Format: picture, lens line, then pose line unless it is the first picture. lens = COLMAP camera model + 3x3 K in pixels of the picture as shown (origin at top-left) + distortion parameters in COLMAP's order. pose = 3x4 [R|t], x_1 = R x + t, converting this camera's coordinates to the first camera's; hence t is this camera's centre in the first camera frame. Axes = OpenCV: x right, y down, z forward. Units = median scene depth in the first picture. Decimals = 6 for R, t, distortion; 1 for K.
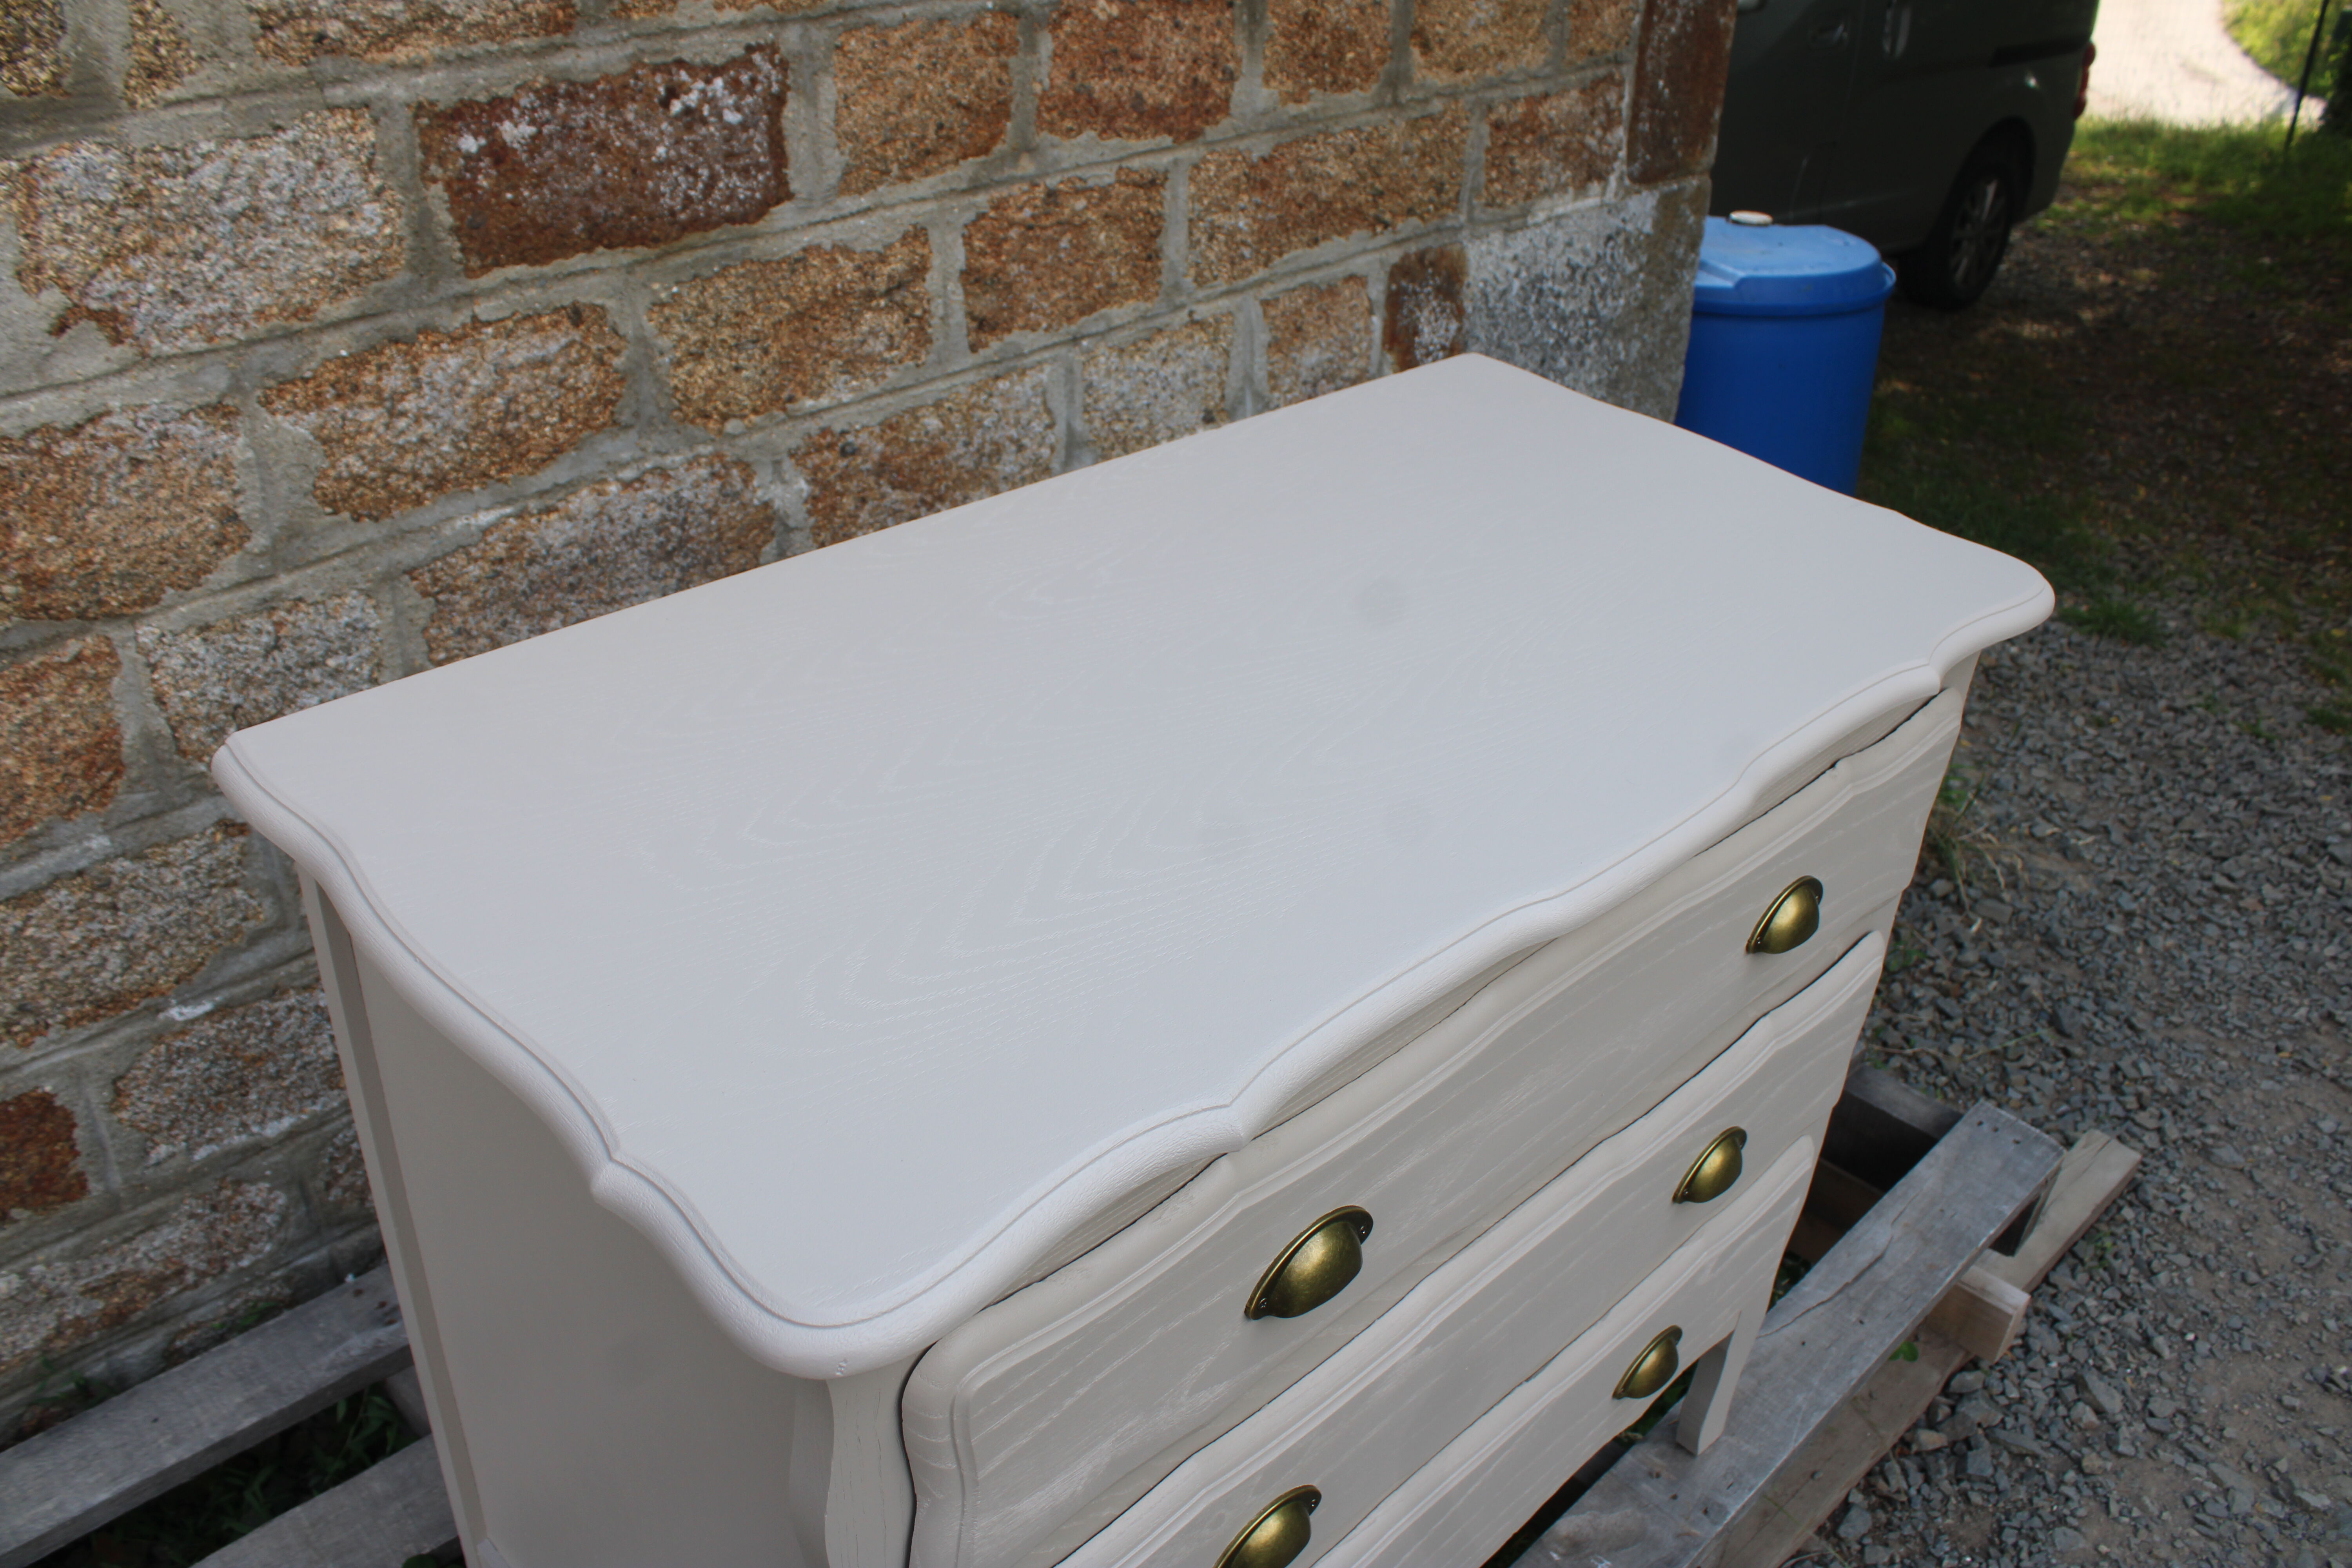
lens RADIAL K [[1929.7, 0, 1175.6], [0, 1929.7, 794.4], [0, 0, 1]] dist [-0.170078, 0.145690]
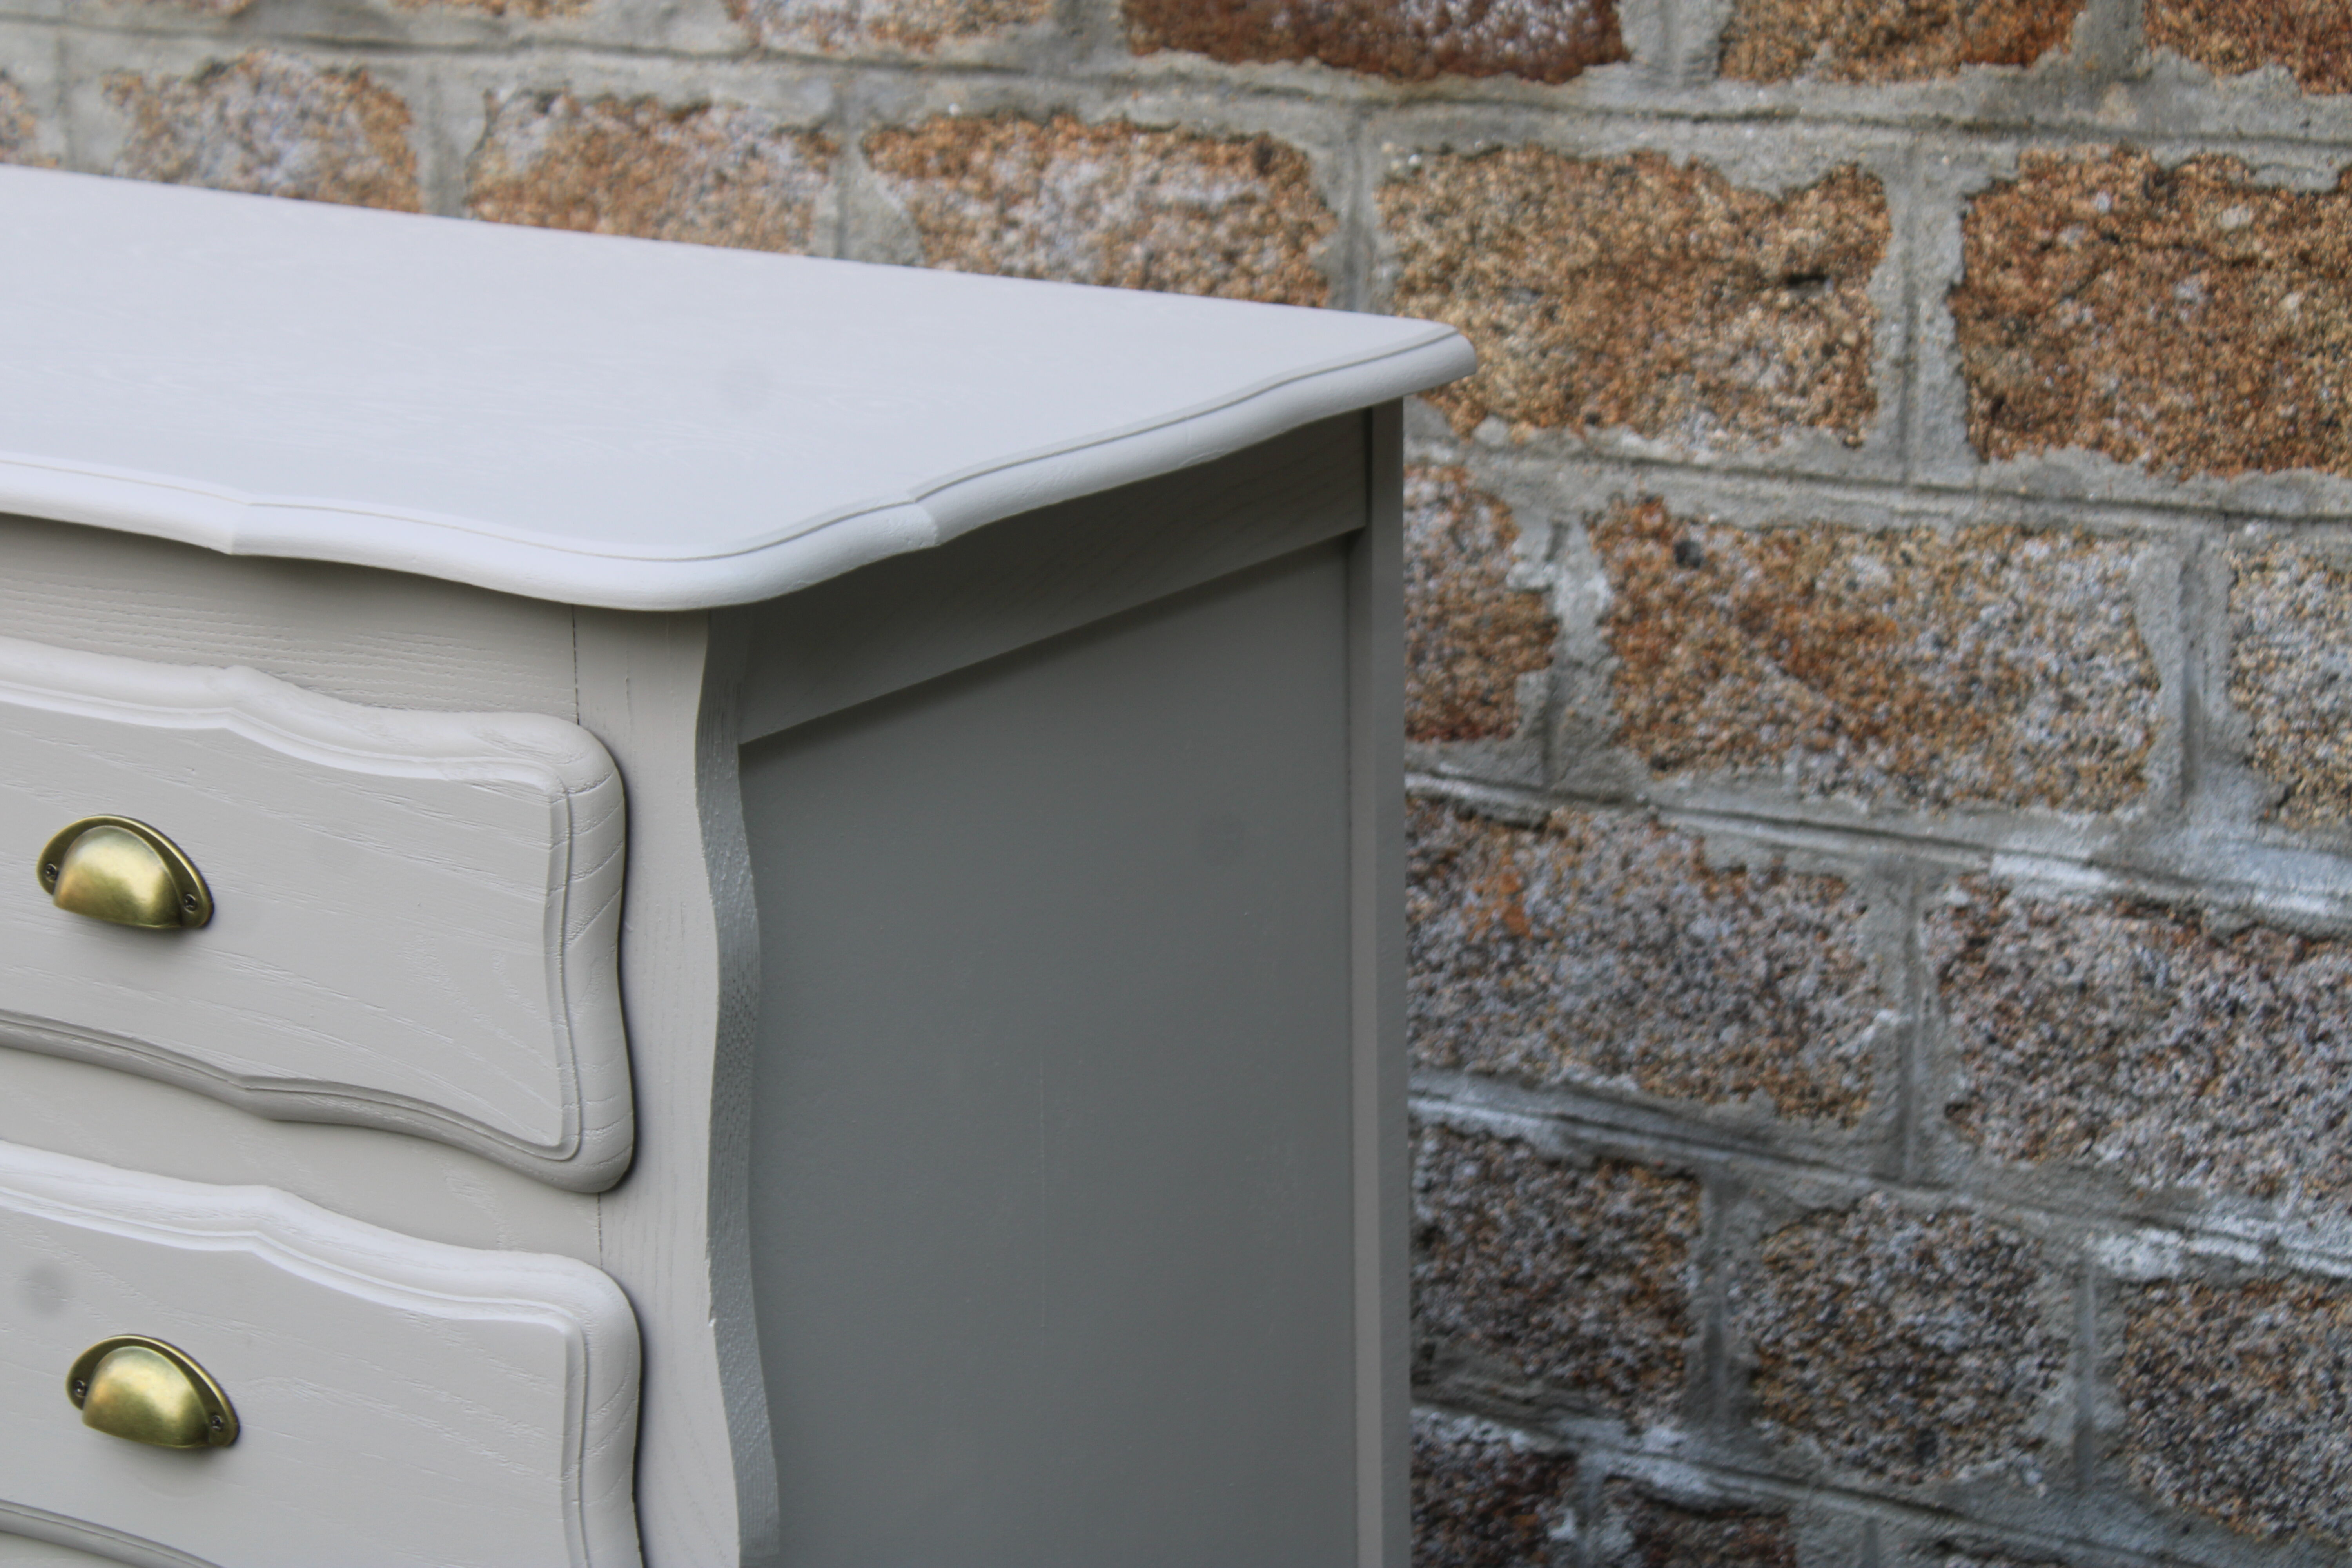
lens RADIAL K [[5562.2, 0, 1156.7], [0, 5562.2, 763.2], [0, 0, 1]] dist [0.085104, 0.000000]
pose [[0.199995, 0.182828, -0.962588, 1.510809], [-0.501393, 0.863153, 0.059768, -0.172153], [0.841788, 0.470682, 0.264295, 0.570810]]
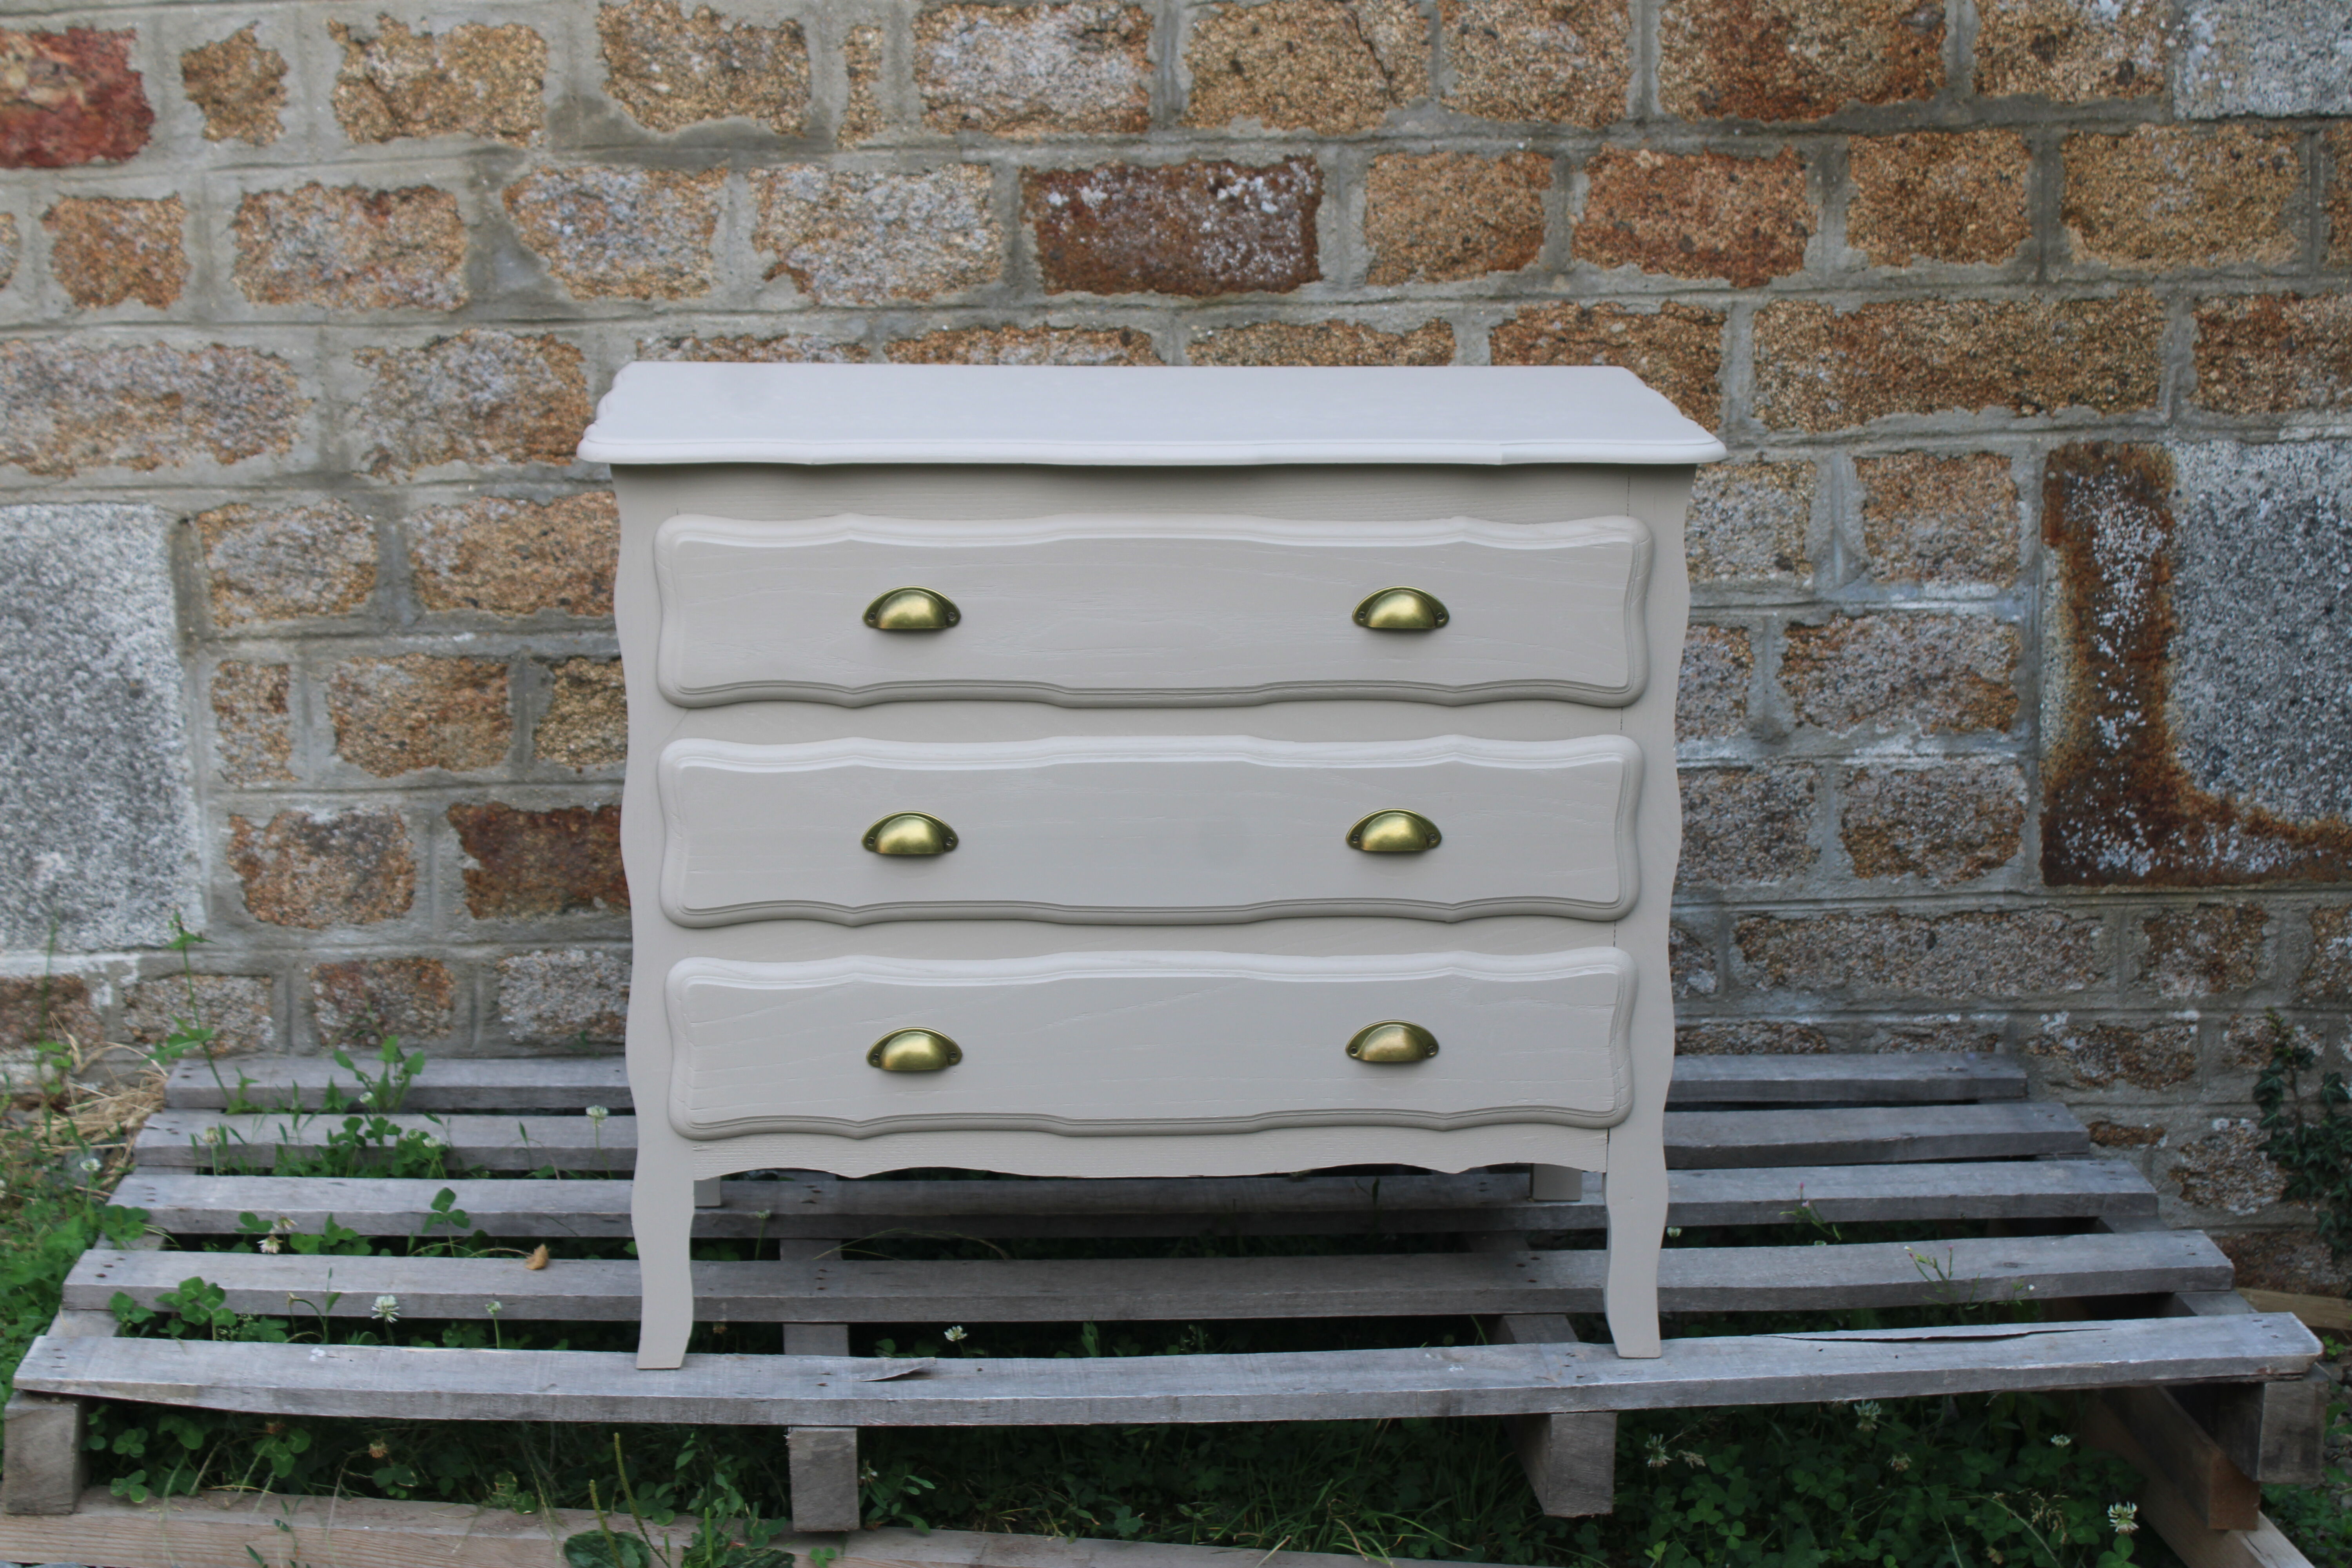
lens RADIAL K [[3994.3, 0, 1162.9], [0, 3994.3, 776.1], [0, 0, 1]] dist [-0.000748, 0.000000]
pose [[0.749553, 0.092495, -0.655450, 1.595279], [-0.316446, 0.919782, -0.232082, 0.685230], [0.581405, 0.381373, 0.718695, -0.910851]]
